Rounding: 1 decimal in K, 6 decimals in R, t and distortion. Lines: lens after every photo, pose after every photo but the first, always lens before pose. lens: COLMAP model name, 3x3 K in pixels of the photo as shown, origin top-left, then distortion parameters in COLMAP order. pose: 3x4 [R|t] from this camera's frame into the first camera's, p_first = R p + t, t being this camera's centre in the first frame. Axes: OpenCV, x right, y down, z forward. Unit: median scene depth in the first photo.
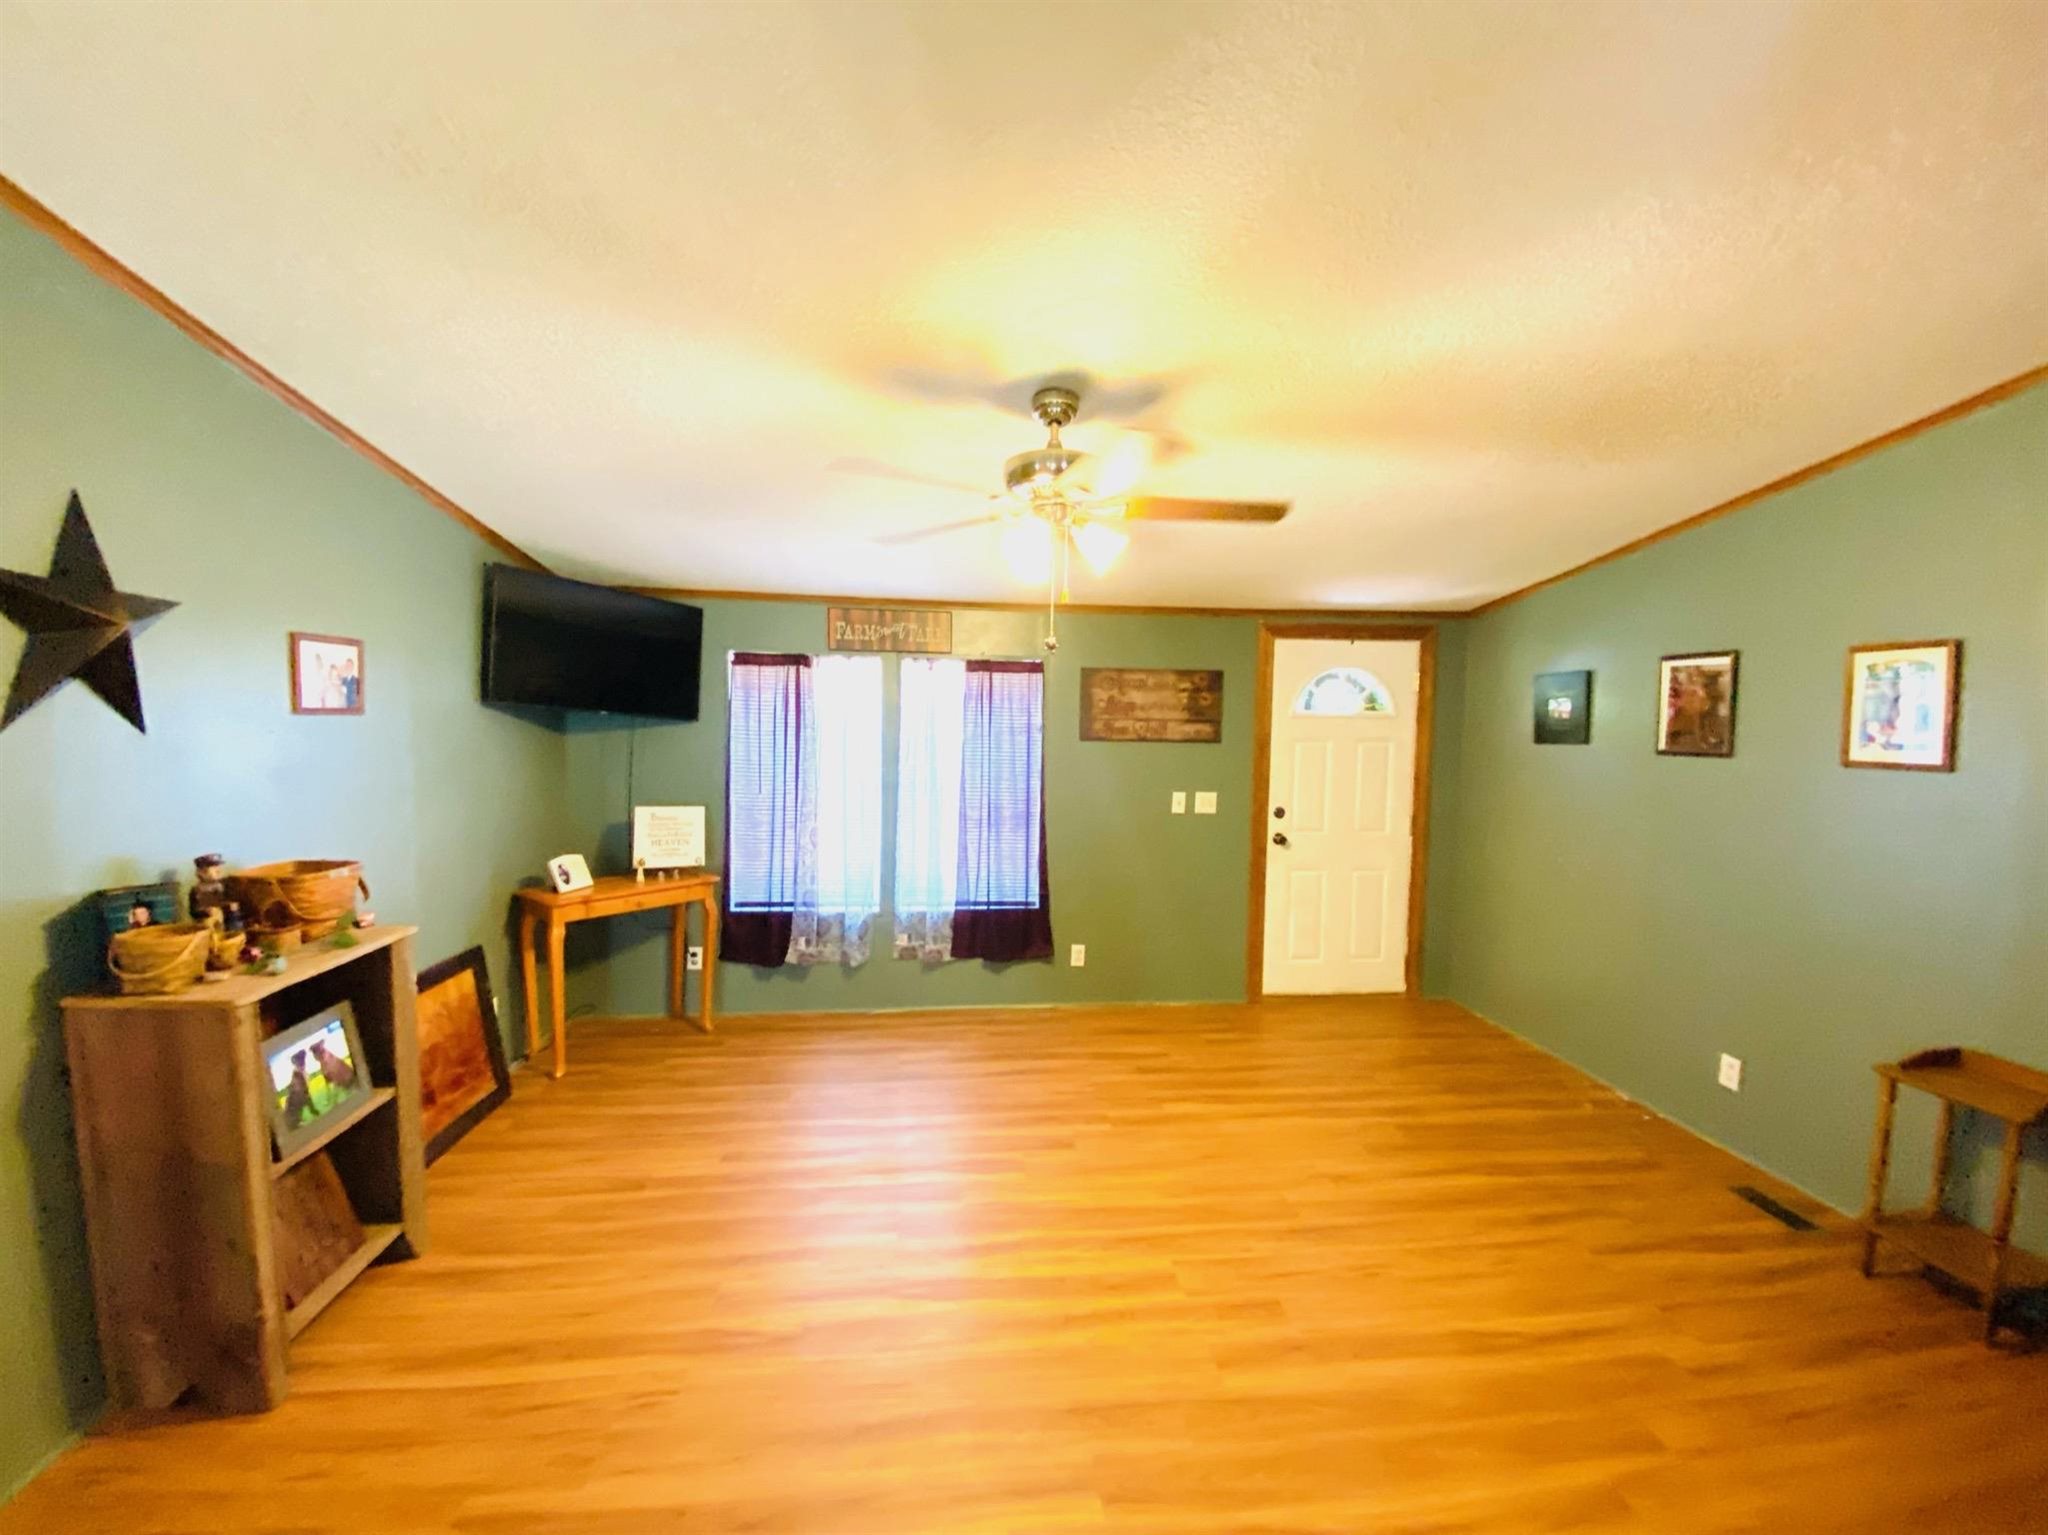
lens RADIAL K [[838.2, 0, 1015.4], [0, 838.2, 773.9], [0, 0, 1]] dist [0.023712, -0.020412]
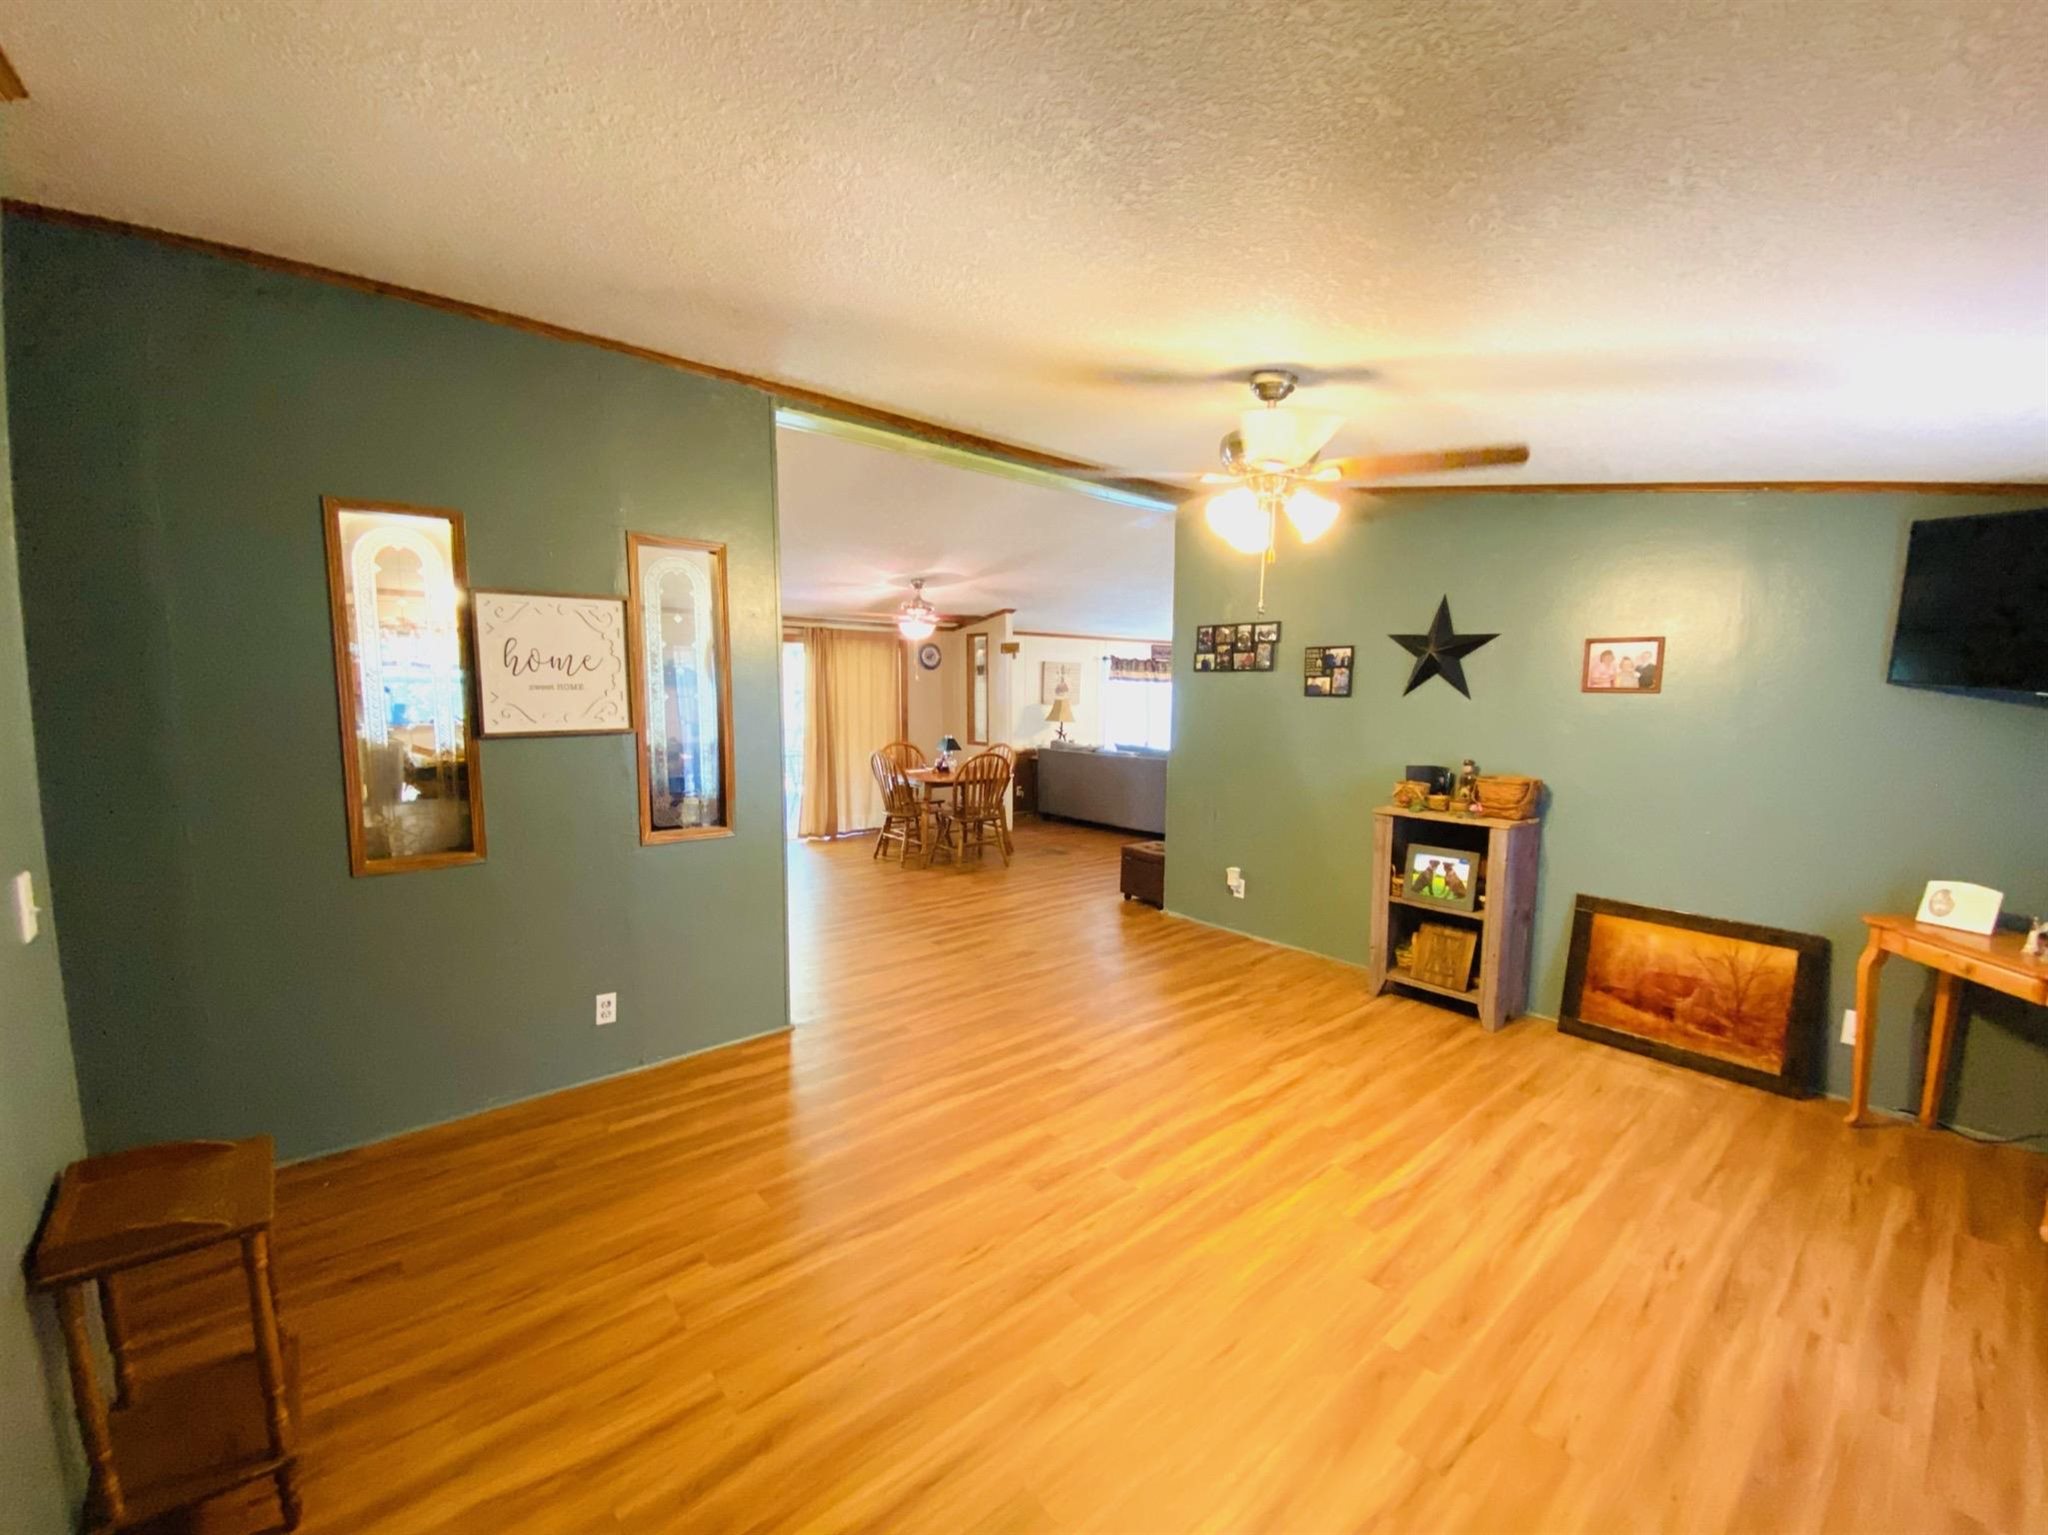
lens RADIAL K [[818.9, 0, 1015.7], [0, 818.9, 774.6], [0, 0, 1]] dist [0.012392, -0.019616]
pose [[-0.832078, 0.032401, -0.553711, 0.492399], [-0.061777, 0.986667, 0.150570, -0.046977], [0.551207, 0.159493, -0.818983, 0.956269]]
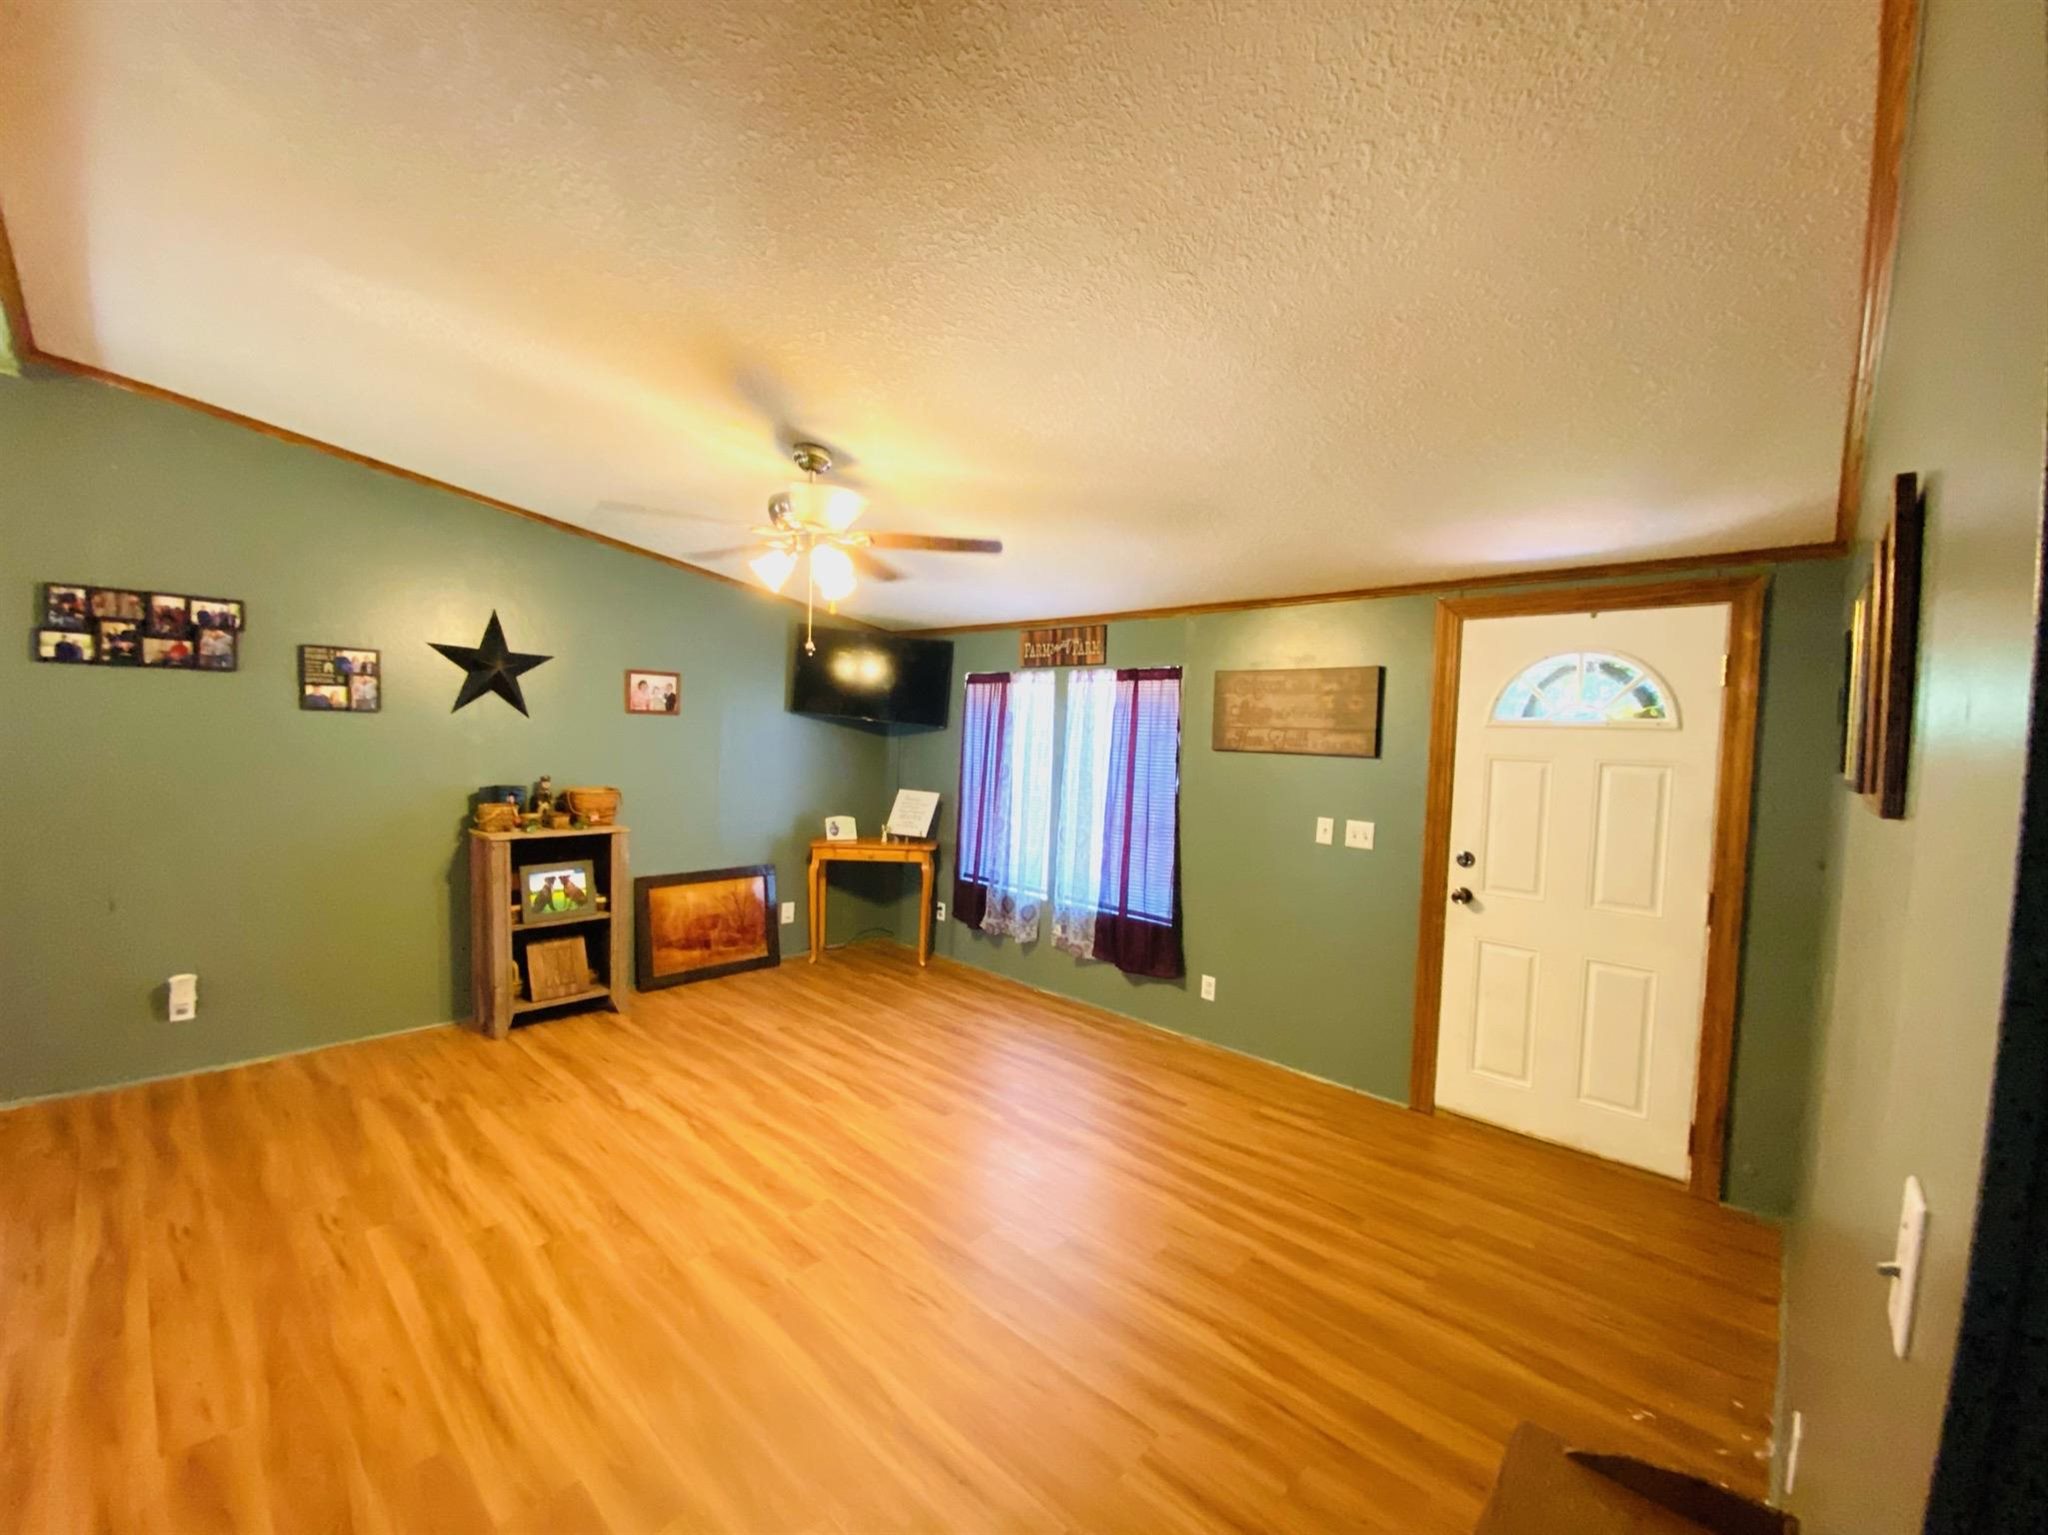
lens RADIAL K [[828.2, 0, 1018.5], [0, 828.2, 773.9], [0, 0, 1]] dist [0.012509, -0.018424]
pose [[0.652126, 0.045227, -0.756760, 0.650243], [-0.074089, 0.997243, -0.004246, 0.005495], [0.754481, 0.058836, 0.653679, 0.254688]]
